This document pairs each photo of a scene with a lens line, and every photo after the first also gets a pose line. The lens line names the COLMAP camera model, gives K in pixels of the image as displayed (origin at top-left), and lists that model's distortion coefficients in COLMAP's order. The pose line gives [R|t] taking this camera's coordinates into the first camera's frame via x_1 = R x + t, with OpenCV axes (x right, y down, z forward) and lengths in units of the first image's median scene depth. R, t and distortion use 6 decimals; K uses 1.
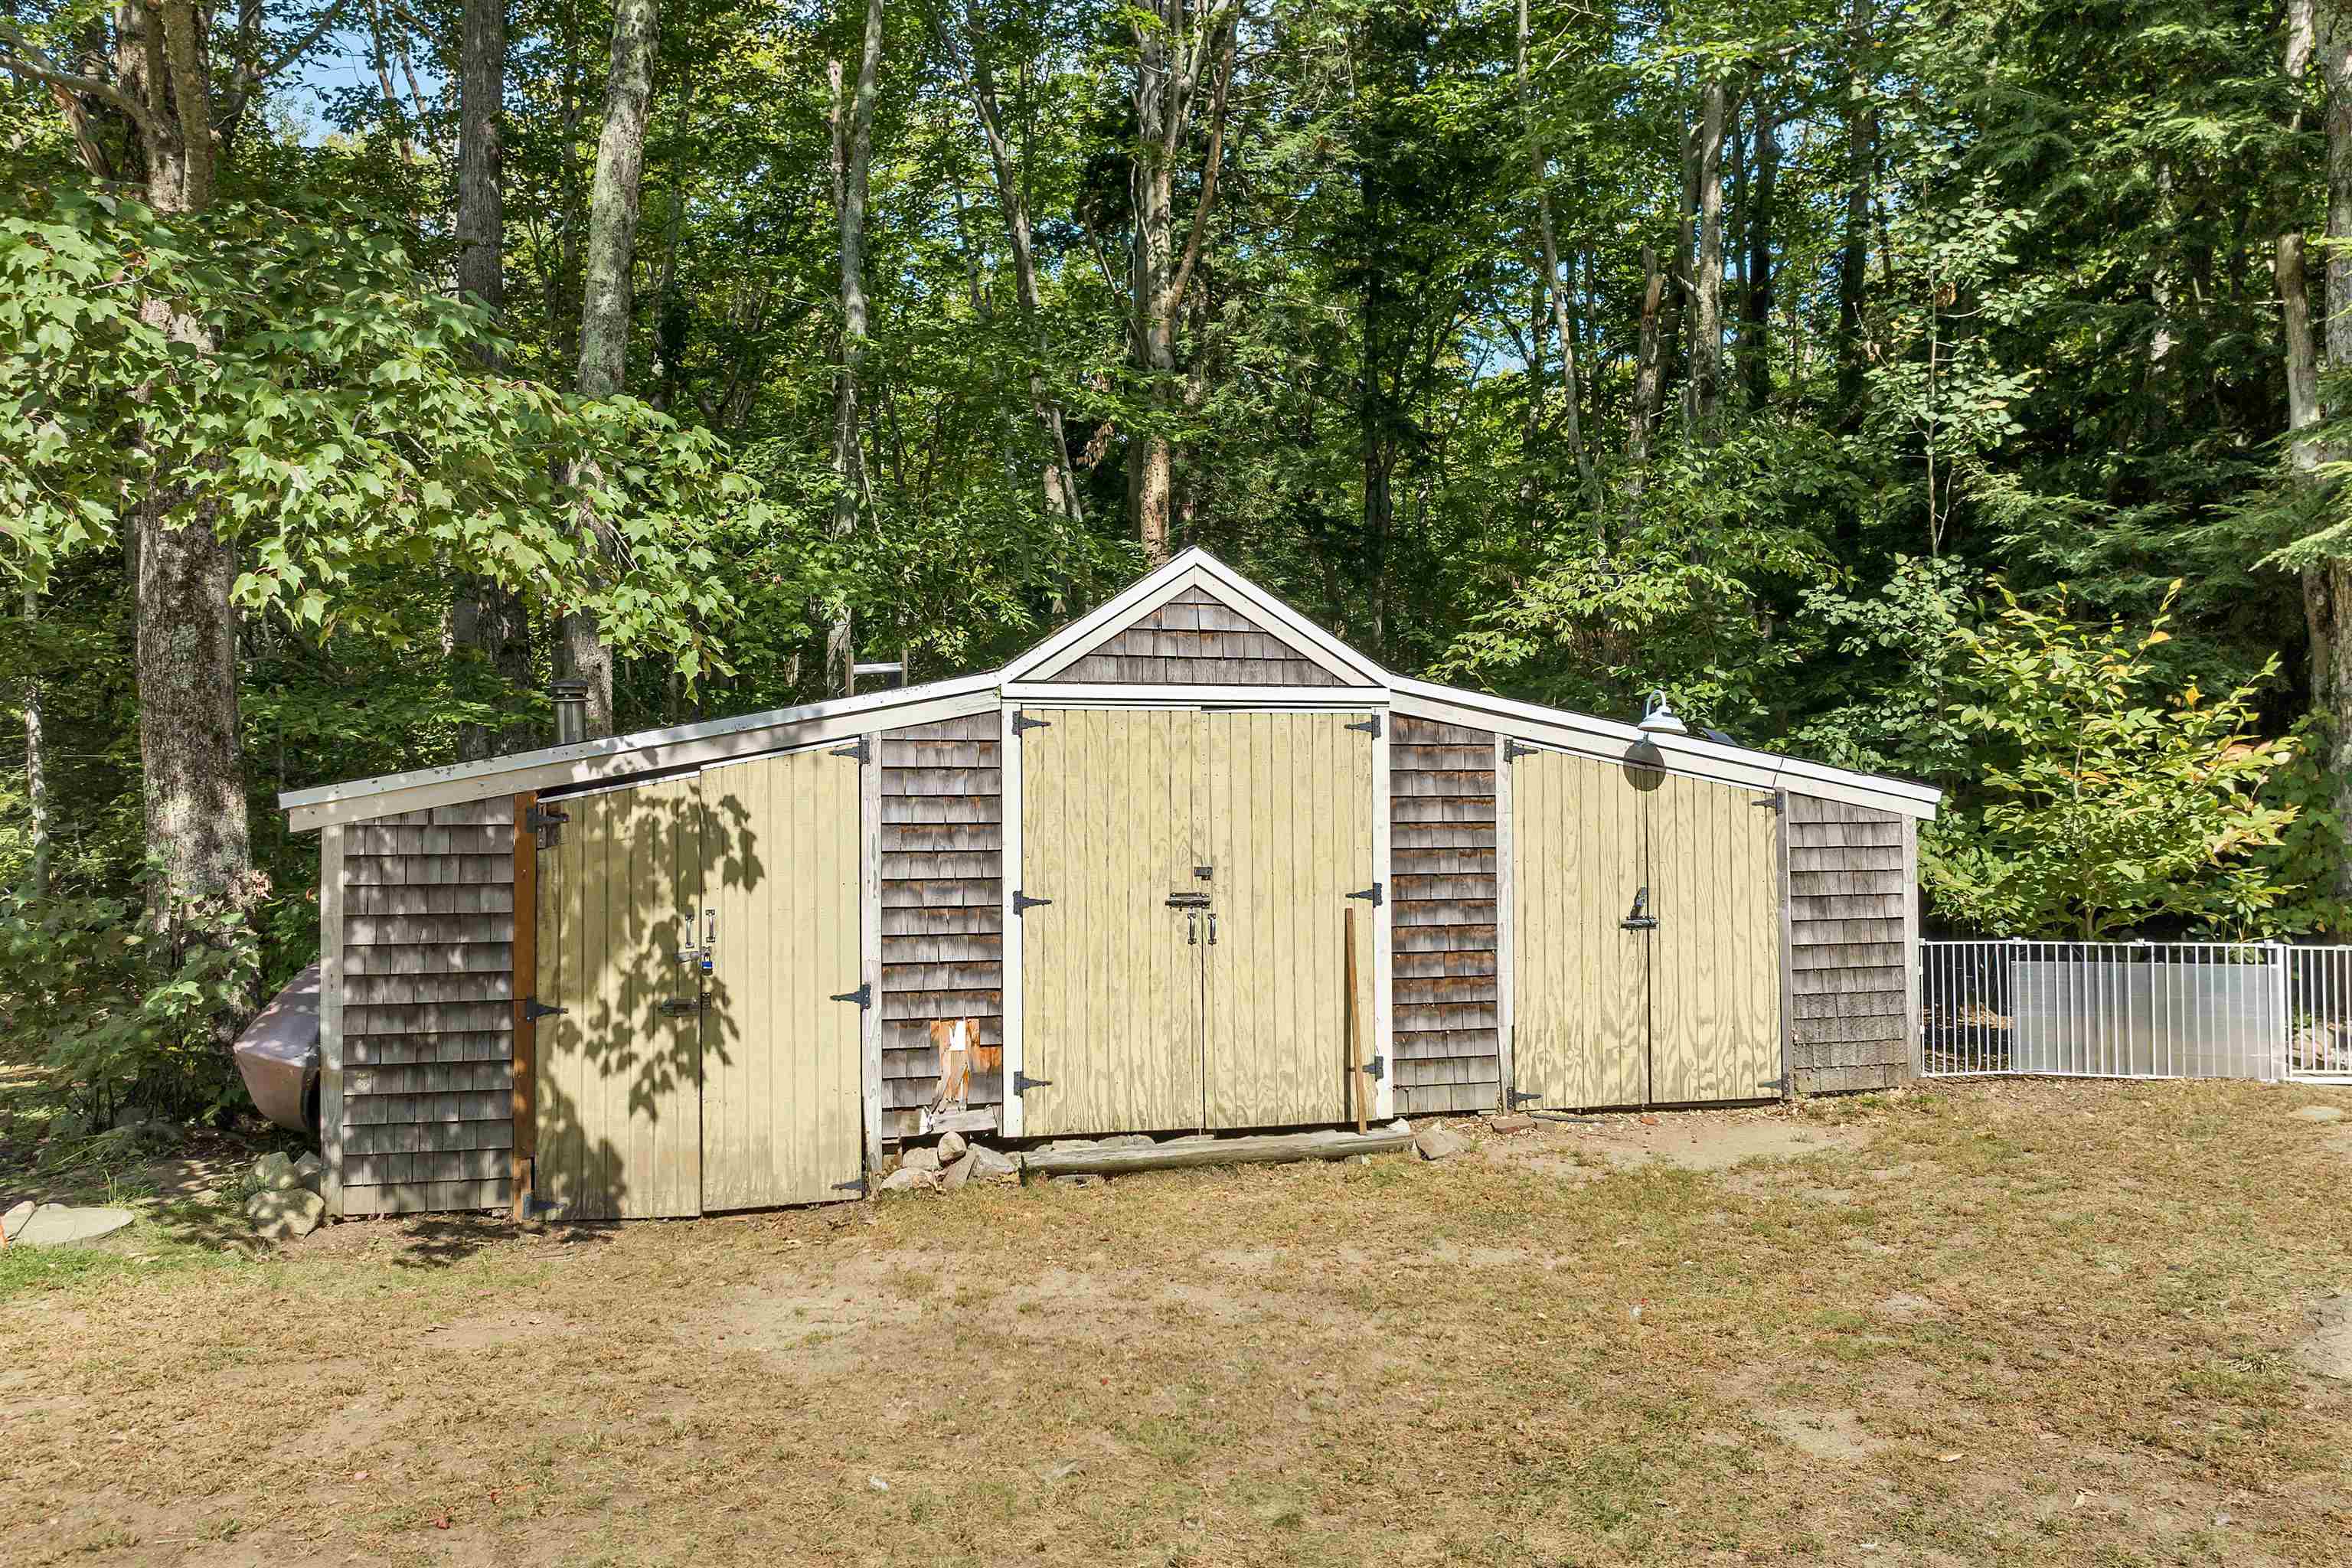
lens RADIAL K [[1714.5, 0, 1182.1], [0, 1714.5, 782.1], [0, 0, 1]] dist [-0.030551, -0.011442]
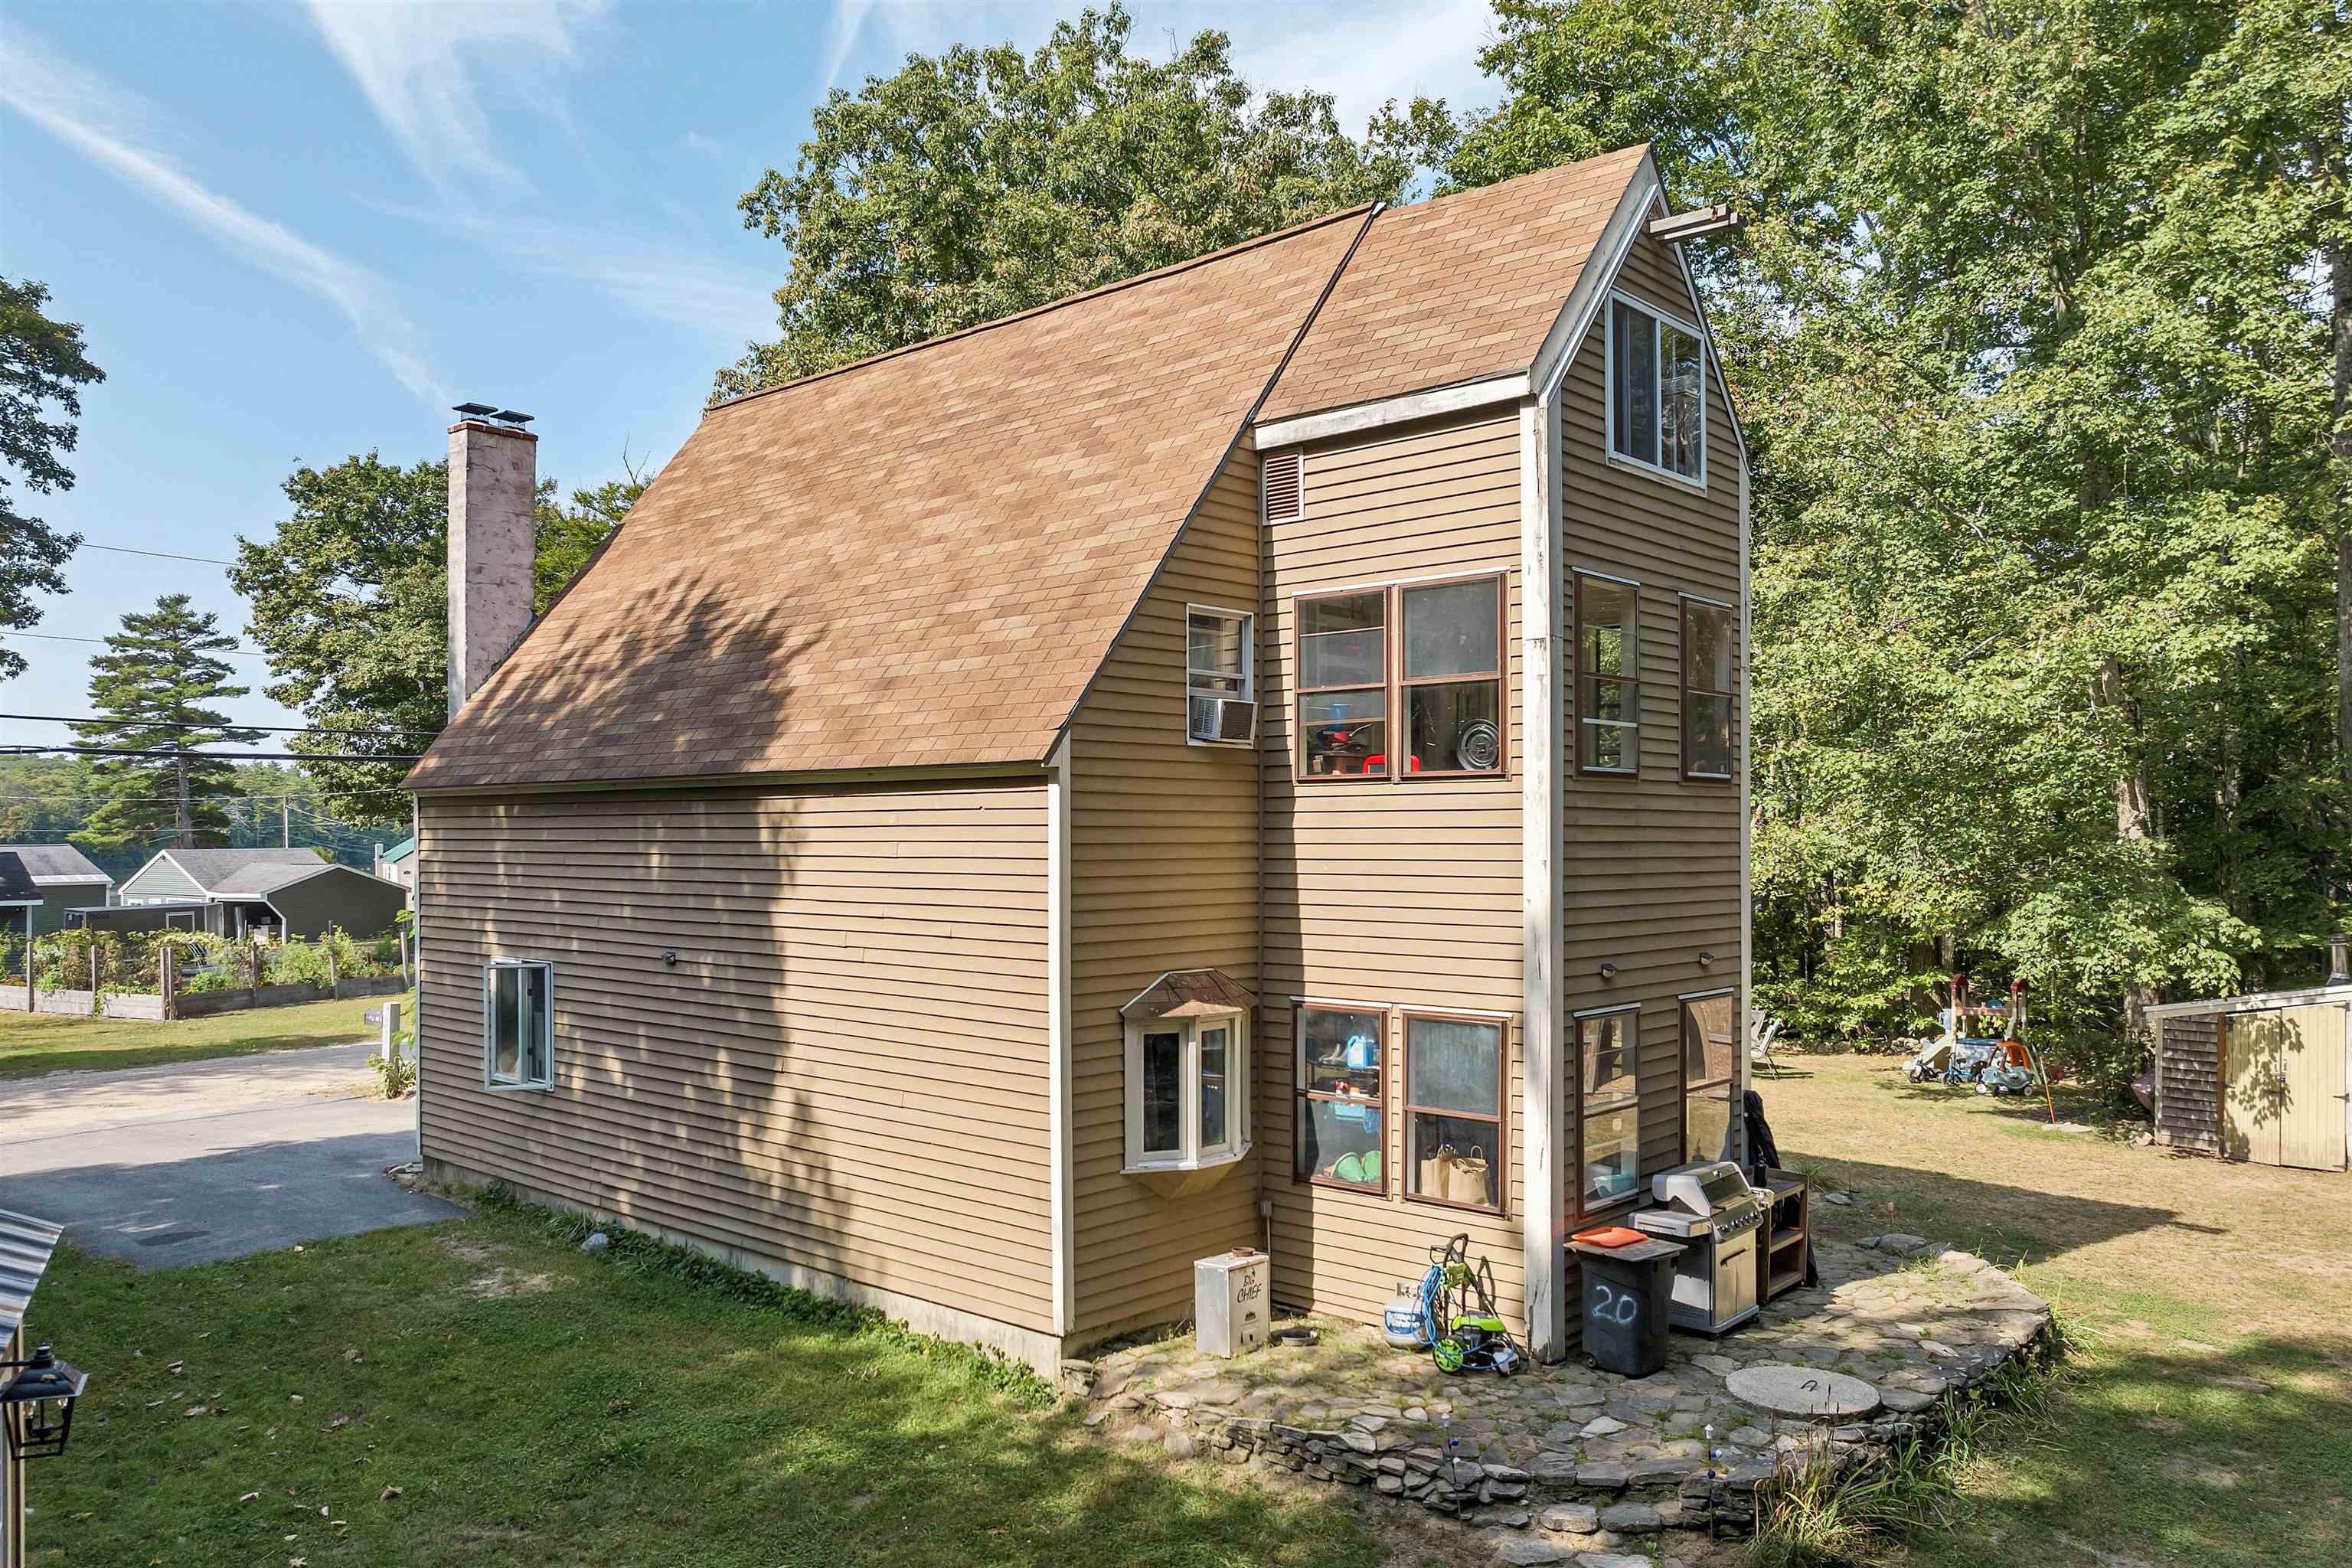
lens RADIAL K [[1714.5, 0, 1226.2], [0, 1714.5, 865.0], [0, 0, 1]] dist [-0.030551, -0.011442]
pose [[0.384812, 0.014952, -0.922874, 1.651294], [0.015800, 0.999616, 0.022784, -0.342047], [0.922860, -0.023349, 0.384428, -1.707968]]
